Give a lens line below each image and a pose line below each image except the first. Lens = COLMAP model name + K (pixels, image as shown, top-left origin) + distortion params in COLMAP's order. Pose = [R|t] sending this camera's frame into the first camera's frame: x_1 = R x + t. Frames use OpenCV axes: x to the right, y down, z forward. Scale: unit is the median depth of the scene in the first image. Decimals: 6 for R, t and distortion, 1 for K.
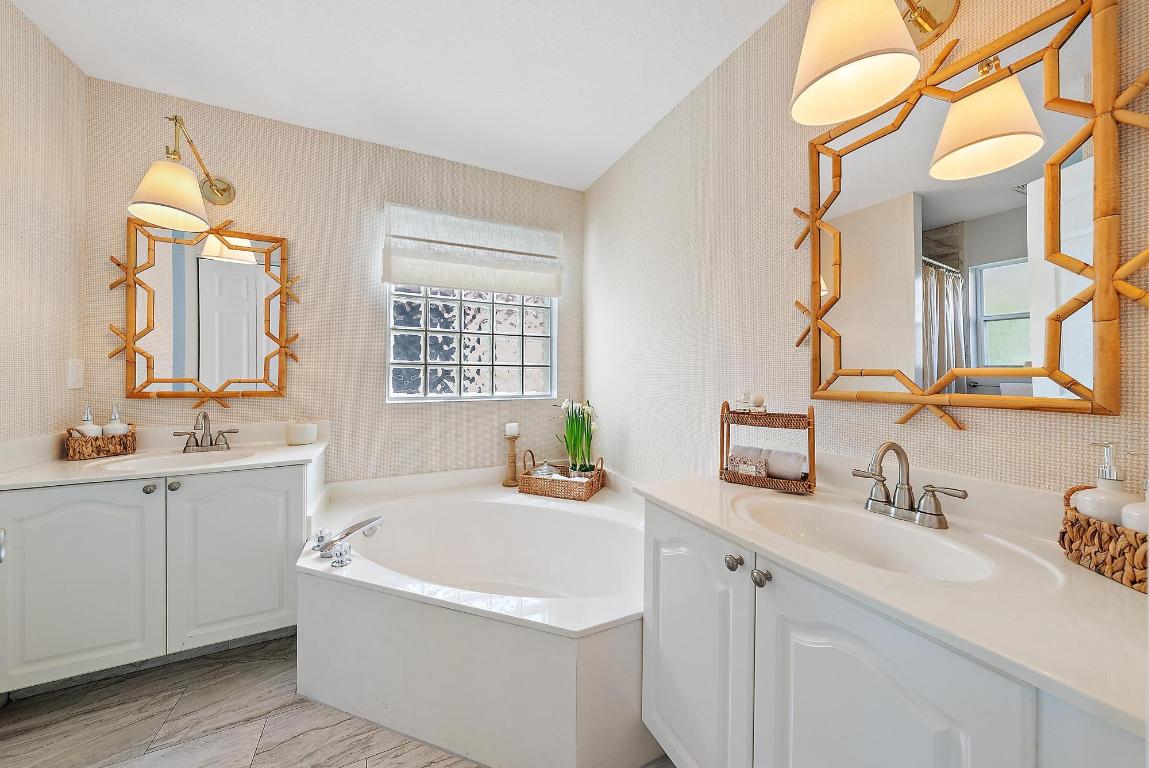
lens RADIAL K [[395.1, 0, 577.5], [0, 395.1, 377.6], [0, 0, 1]] dist [-0.004640, 0.000362]
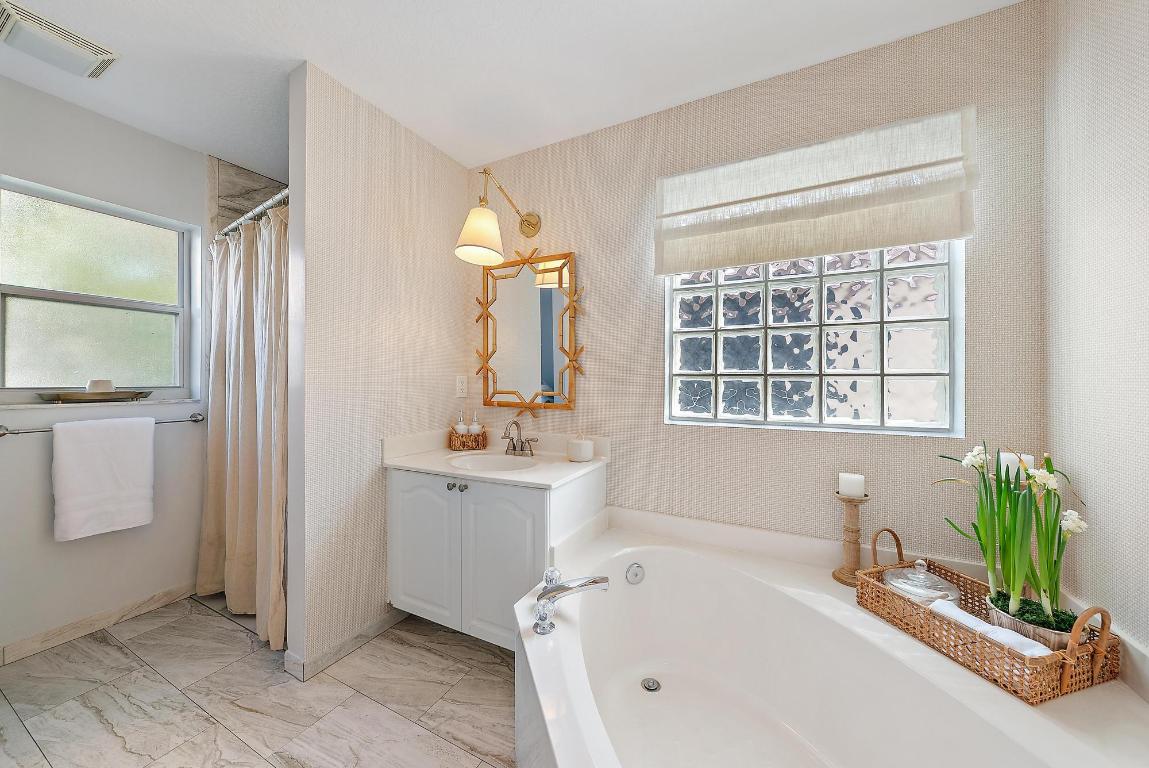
lens RADIAL K [[395.1, 0, 577.5], [0, 395.1, 377.6], [0, 0, 1]] dist [-0.004640, 0.000362]
pose [[0.608524, -0.005386, -0.793517, 0.057073], [-0.004427, 0.999938, -0.010182, -0.021938], [0.793523, 0.009709, 0.608463, 0.366806]]
